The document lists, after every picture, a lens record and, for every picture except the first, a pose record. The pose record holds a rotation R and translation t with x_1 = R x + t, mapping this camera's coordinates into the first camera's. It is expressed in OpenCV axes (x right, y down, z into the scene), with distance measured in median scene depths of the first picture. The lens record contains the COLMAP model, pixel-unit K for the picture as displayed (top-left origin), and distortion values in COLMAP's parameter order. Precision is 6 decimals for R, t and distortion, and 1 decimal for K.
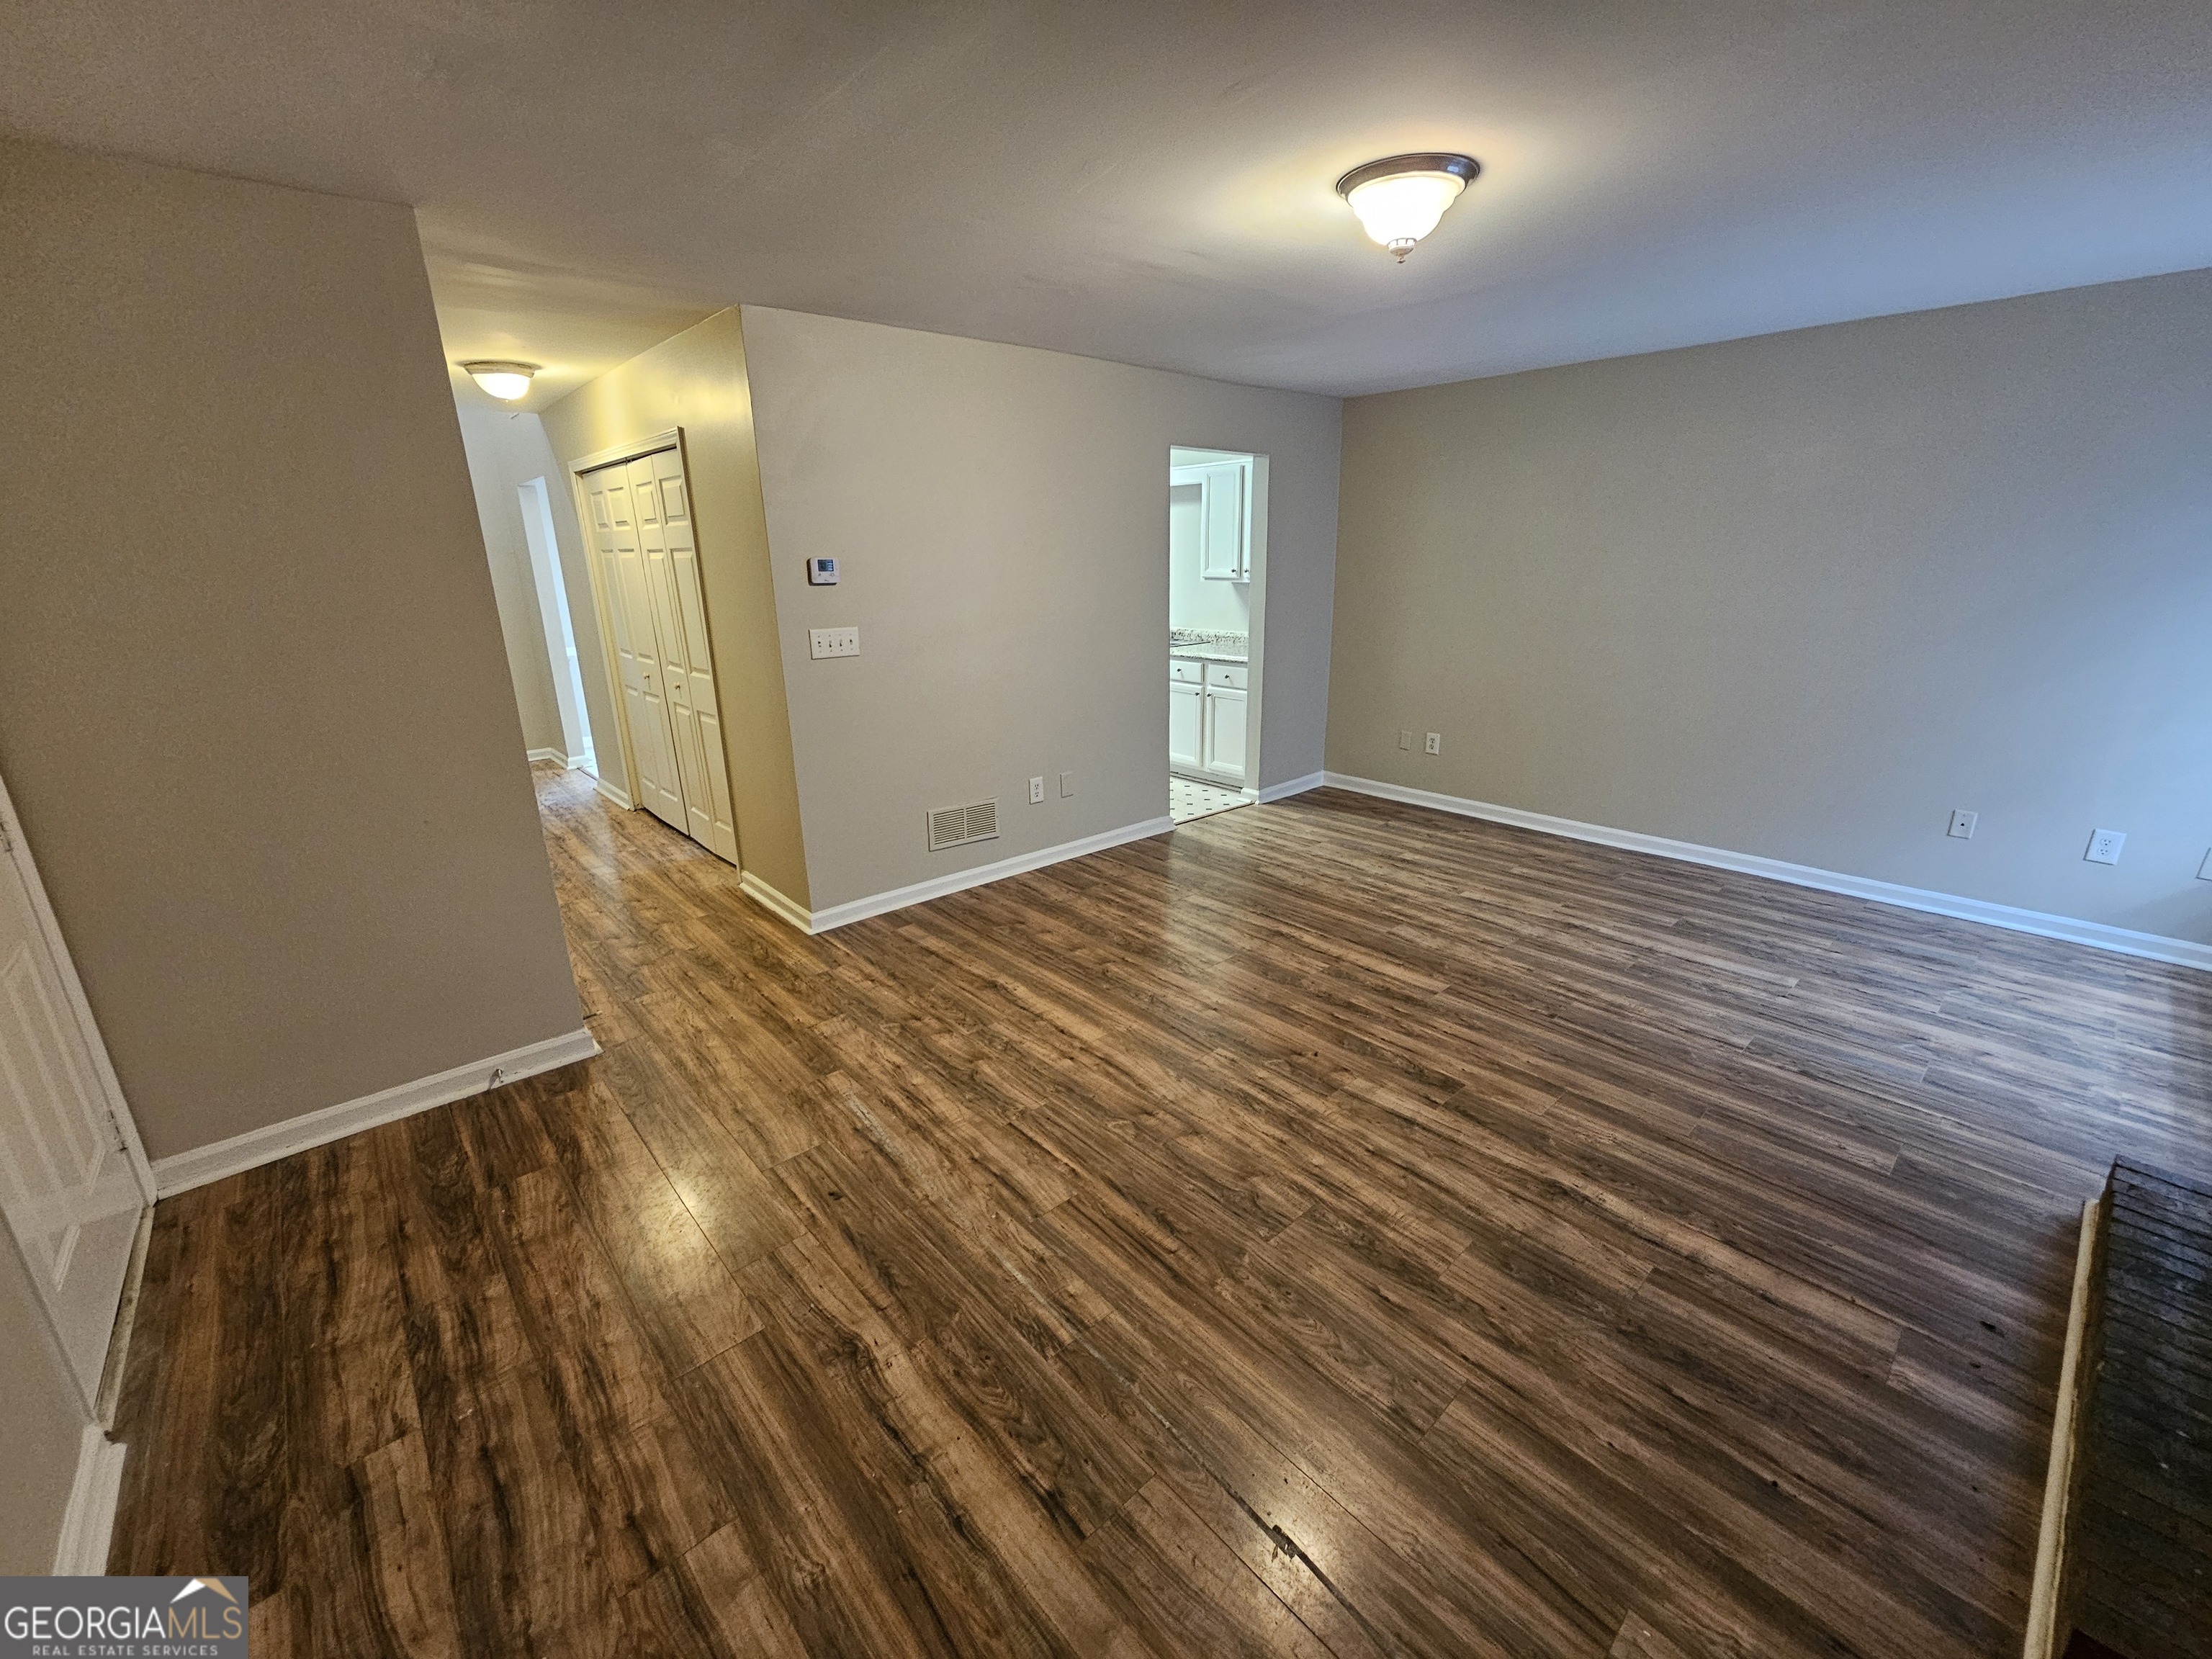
lens RADIAL K [[902.4, 0, 1102.2], [0, 902.4, 822.9], [0, 0, 1]] dist [0.000314, 0.000149]
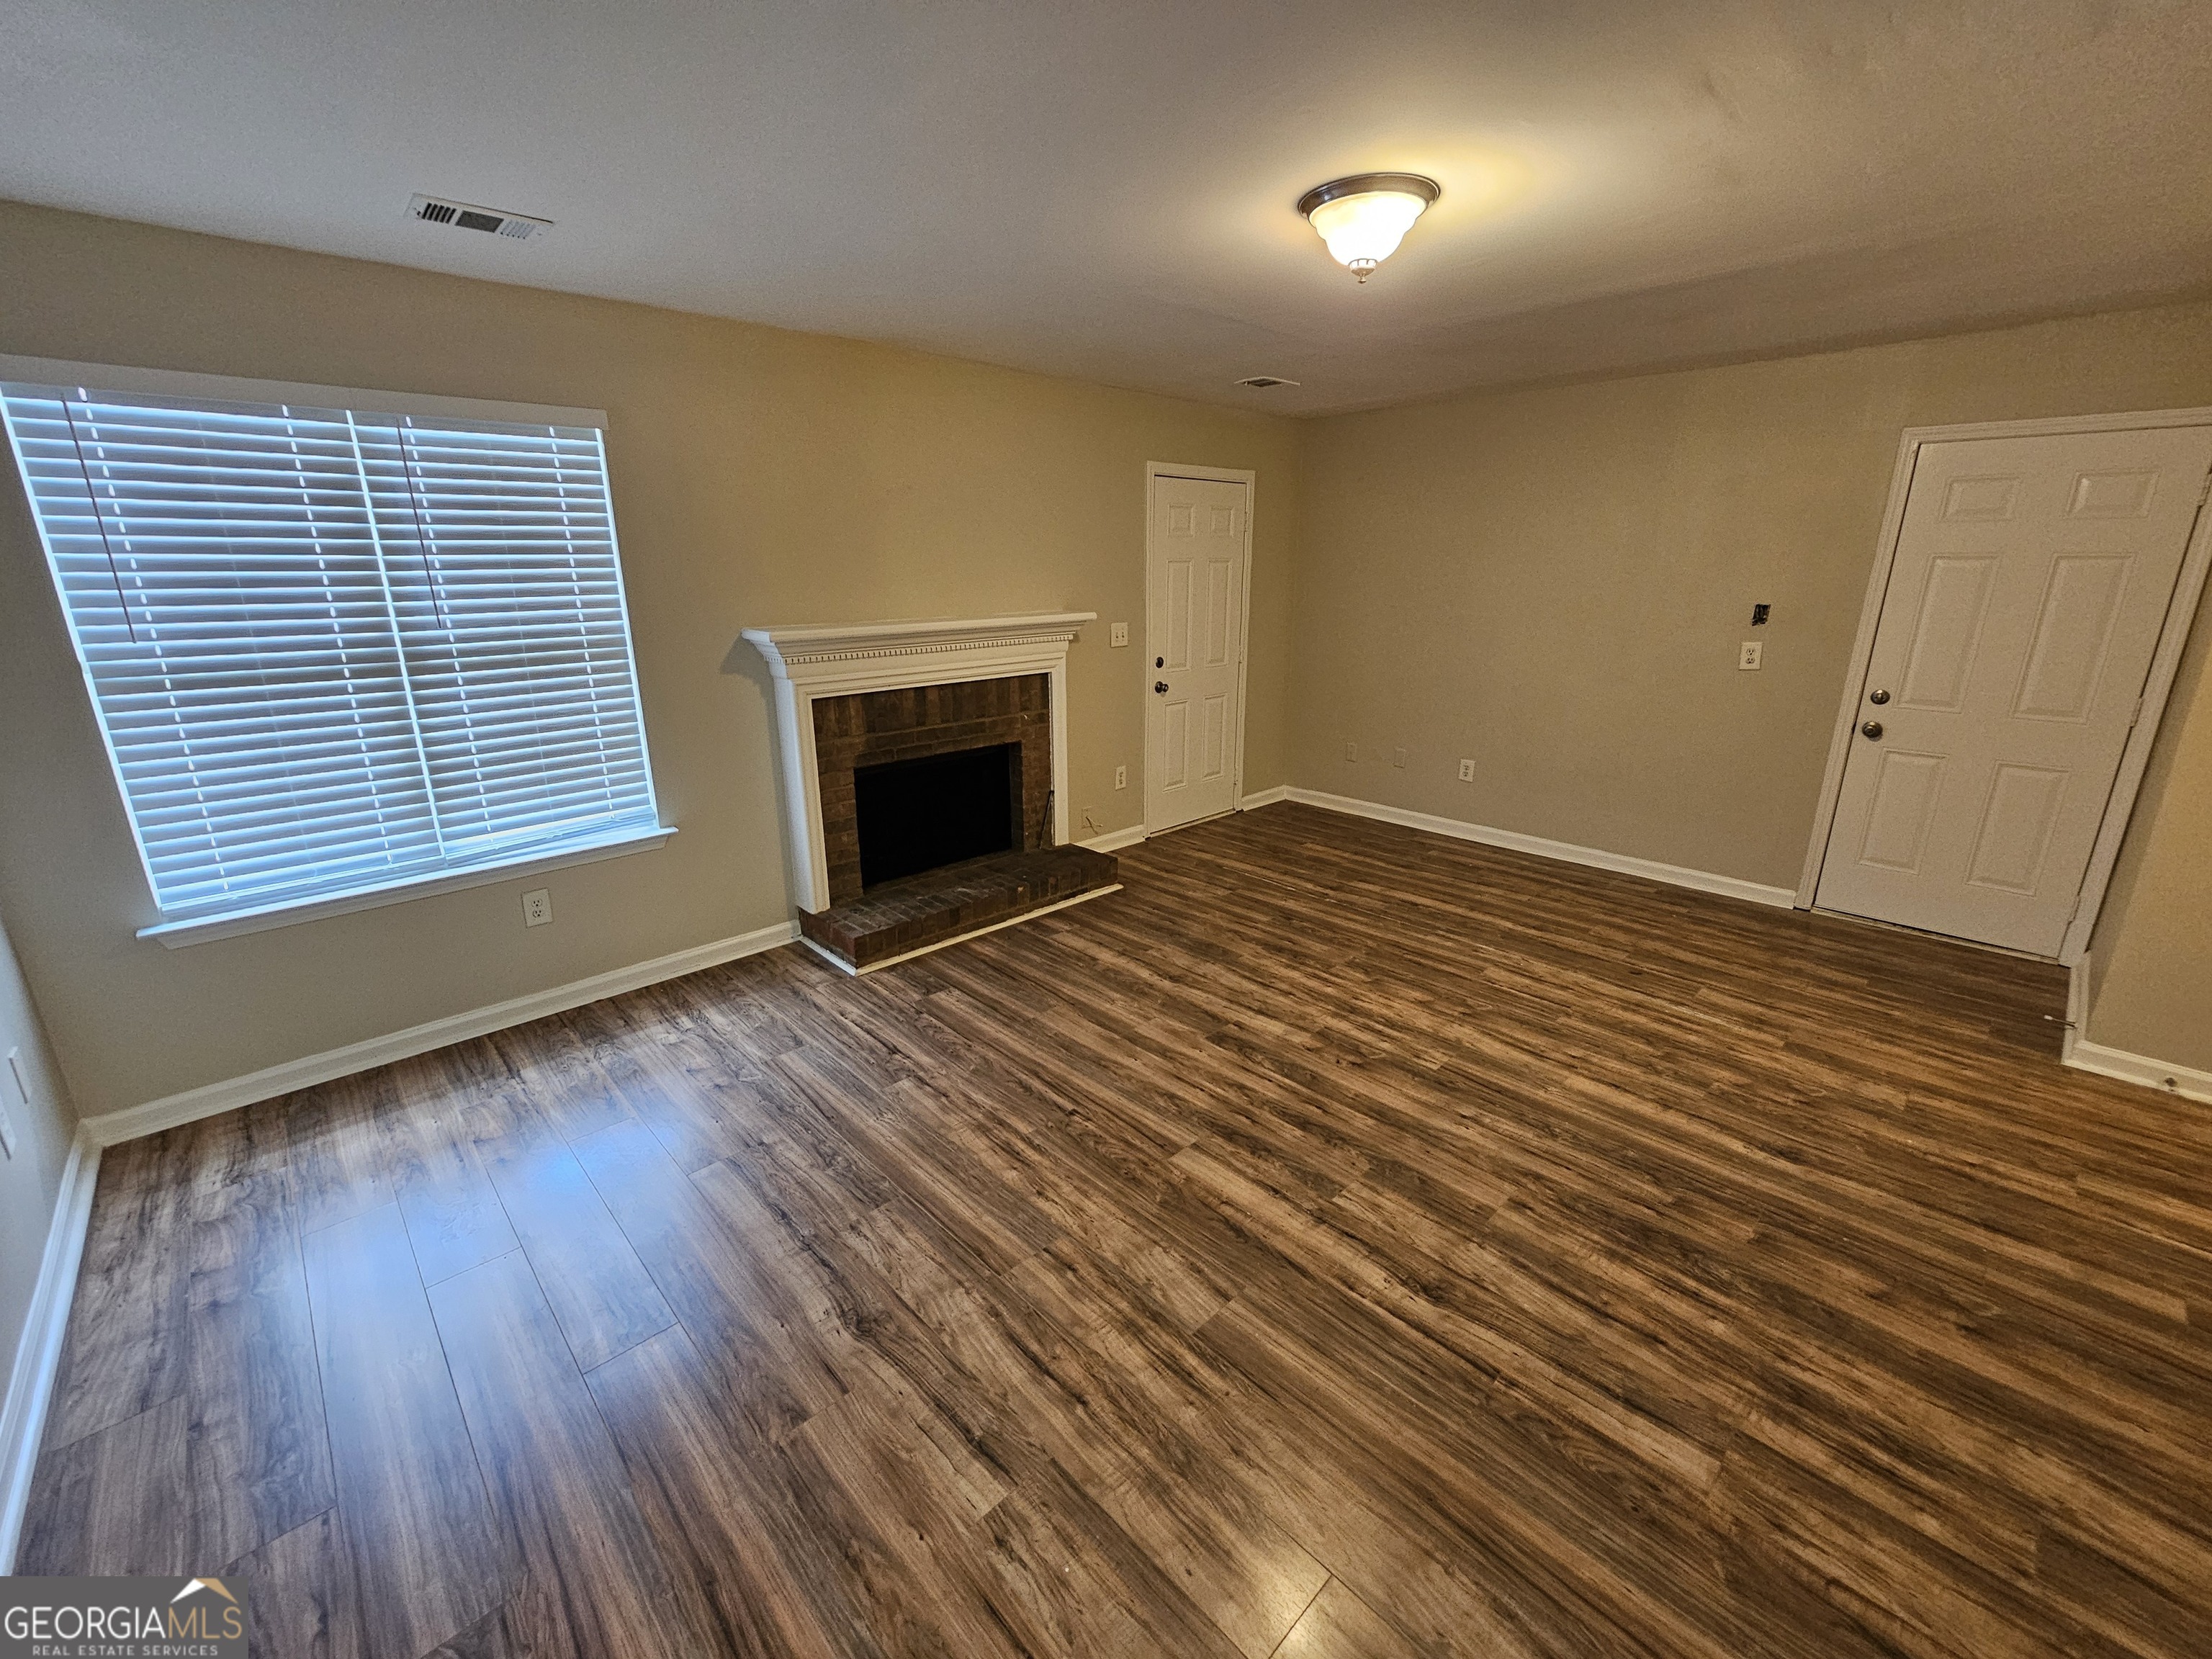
lens RADIAL K [[902.4, 0, 1102.2], [0, 902.4, 822.9], [0, 0, 1]] dist [0.000314, 0.000149]
pose [[-0.999270, 0.028627, -0.025316, 0.525967], [0.010082, 0.836468, 0.547924, -0.534616], [0.036862, 0.547268, -0.836145, 1.709967]]
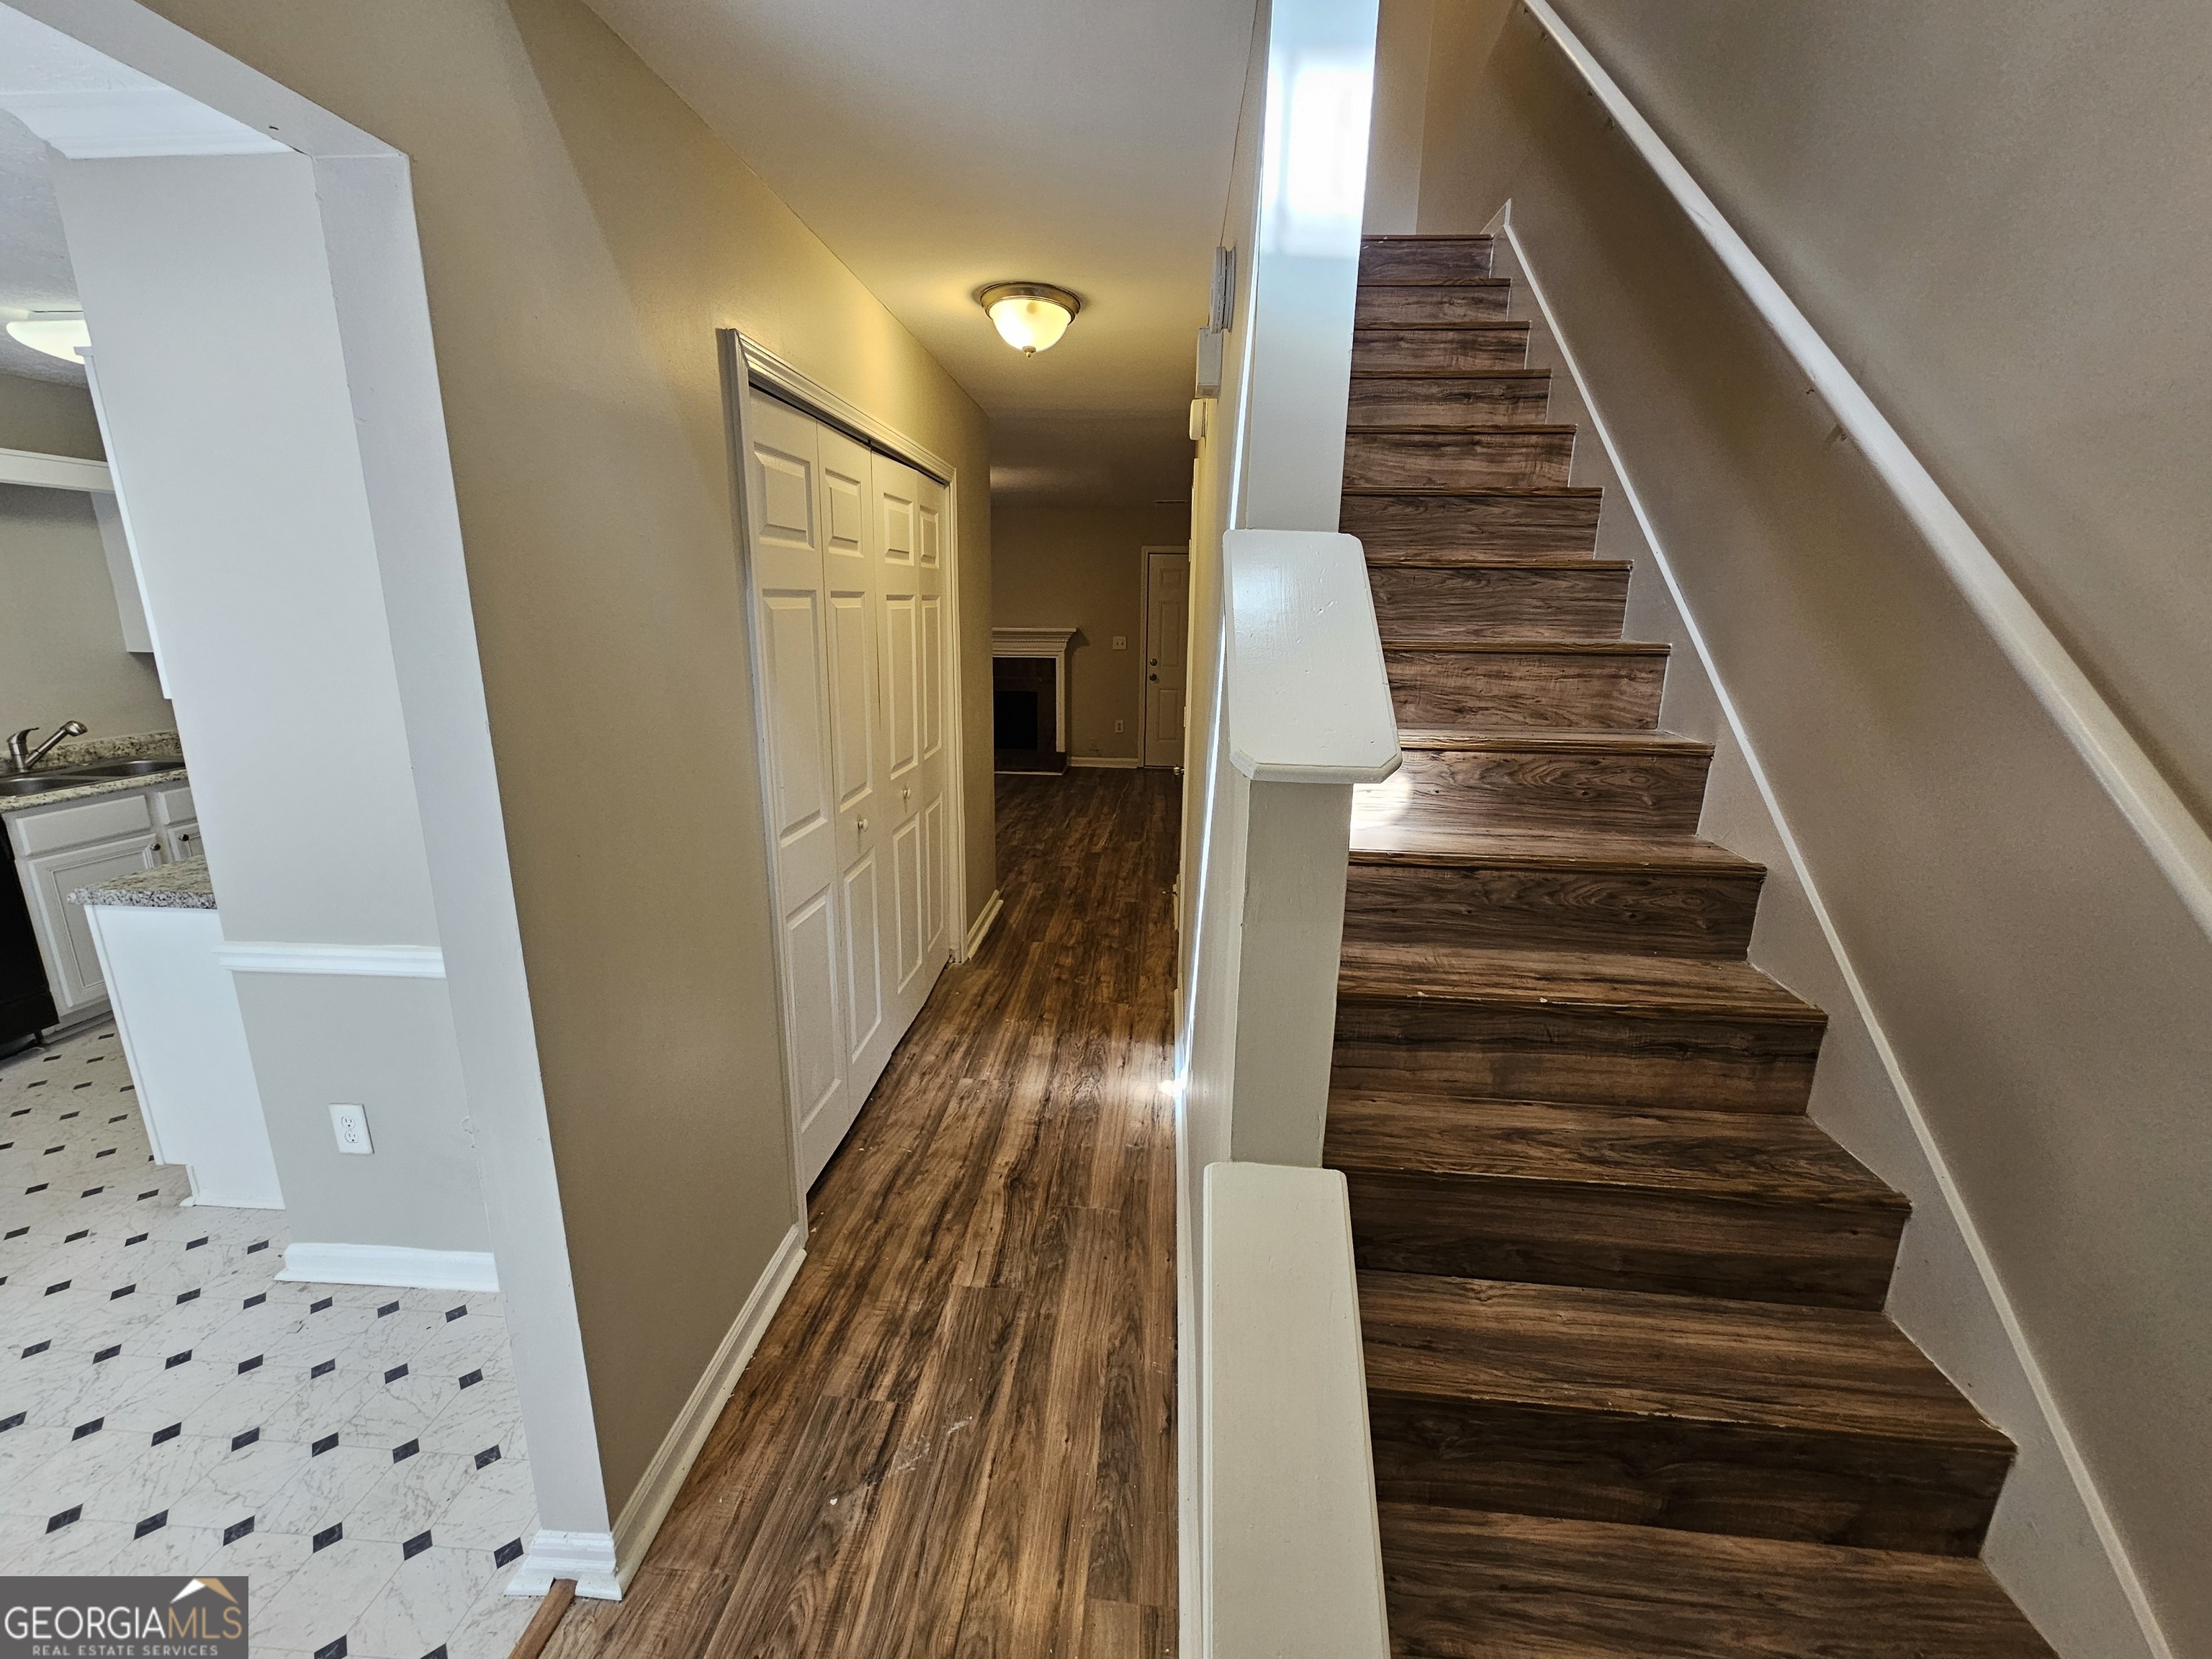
lens RADIAL K [[902.4, 0, 1102.2], [0, 902.4, 822.9], [0, 0, 1]] dist [0.000314, 0.000149]
pose [[-0.695240, -0.166339, 0.699265, -1.726179], [0.207046, 0.885273, 0.416440, -0.632468], [-0.688311, 0.434307, -0.581038, 2.138430]]
